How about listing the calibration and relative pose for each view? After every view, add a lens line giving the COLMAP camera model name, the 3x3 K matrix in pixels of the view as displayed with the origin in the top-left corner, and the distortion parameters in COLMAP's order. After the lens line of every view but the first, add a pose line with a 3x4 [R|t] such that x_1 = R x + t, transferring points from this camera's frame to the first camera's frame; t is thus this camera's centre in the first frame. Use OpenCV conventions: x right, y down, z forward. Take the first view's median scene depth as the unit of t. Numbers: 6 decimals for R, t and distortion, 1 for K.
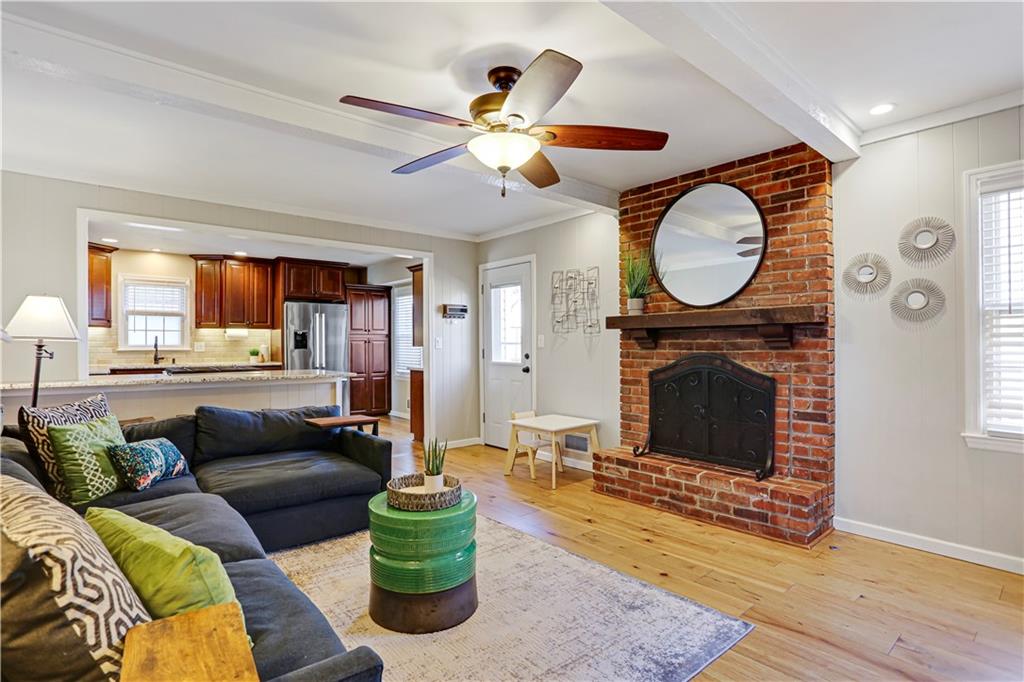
lens RADIAL K [[502.8, 0, 513.5], [0, 502.8, 338.6], [0, 0, 1]] dist [-0.064972, 0.026182]
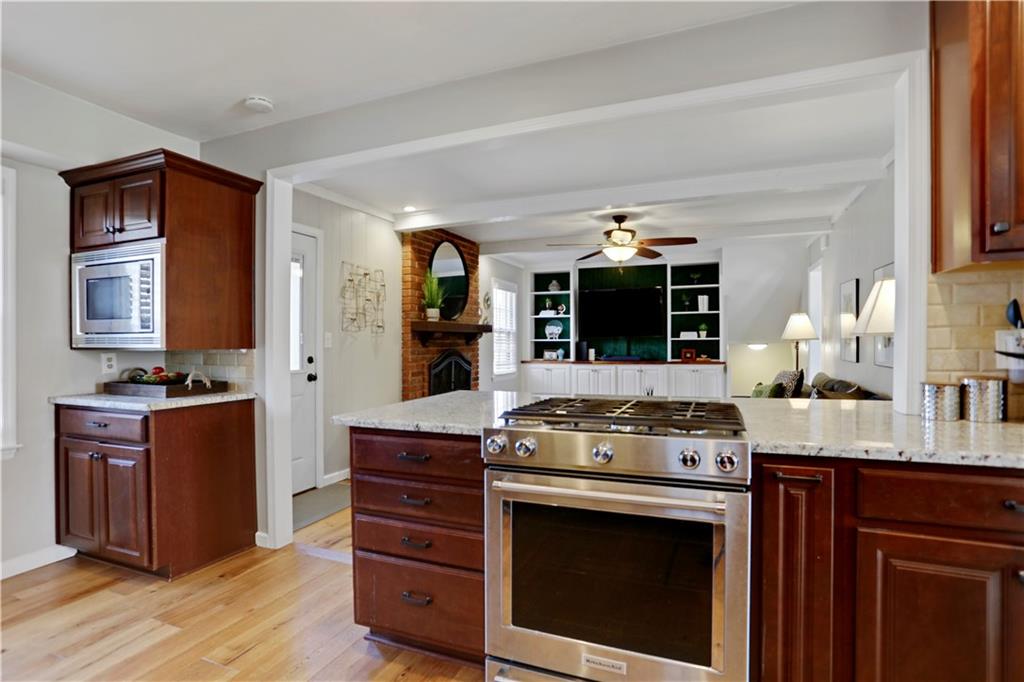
lens RADIAL K [[516.4, 0, 508.0], [0, 516.4, 345.2], [0, 0, 1]] dist [-0.075995, 0.039898]
pose [[-0.455609, 0.000430, 0.890180, -0.647107], [-0.002766, 0.999994, -0.001899, 0.010625], [-0.890176, -0.003327, -0.455605, 0.889490]]
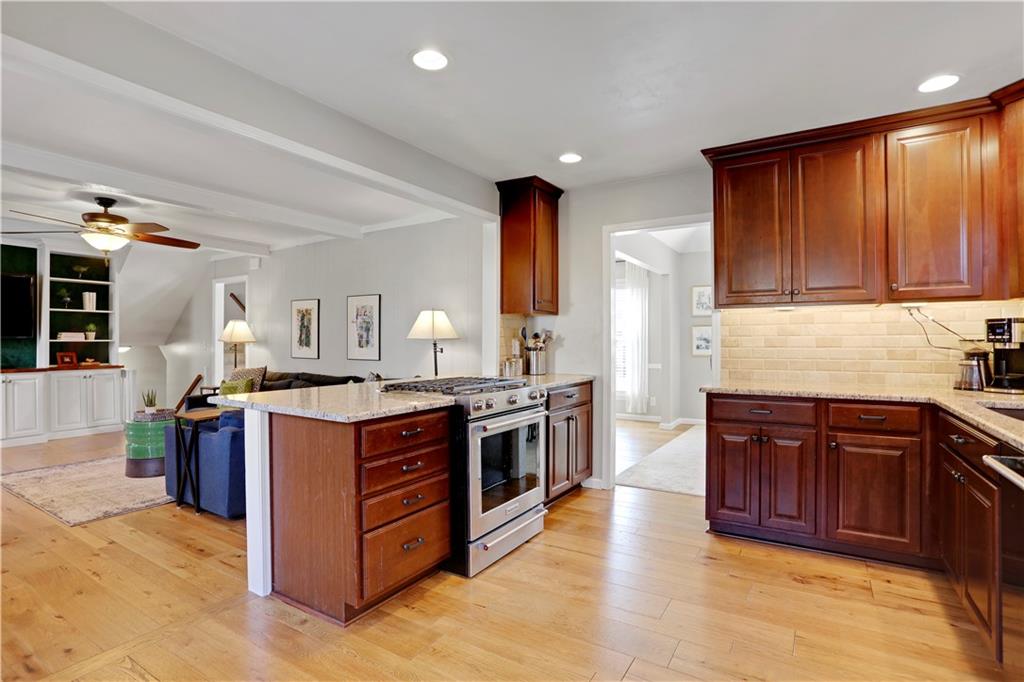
lens RADIAL K [[502.8, 0, 513.5], [0, 502.8, 338.6], [0, 0, 1]] dist [-0.064972, 0.026182]
pose [[-0.954776, 0.003484, -0.297305, -0.341770], [0.008629, 0.999835, -0.015995, 0.011617], [0.297200, -0.017837, -0.954649, 1.161351]]
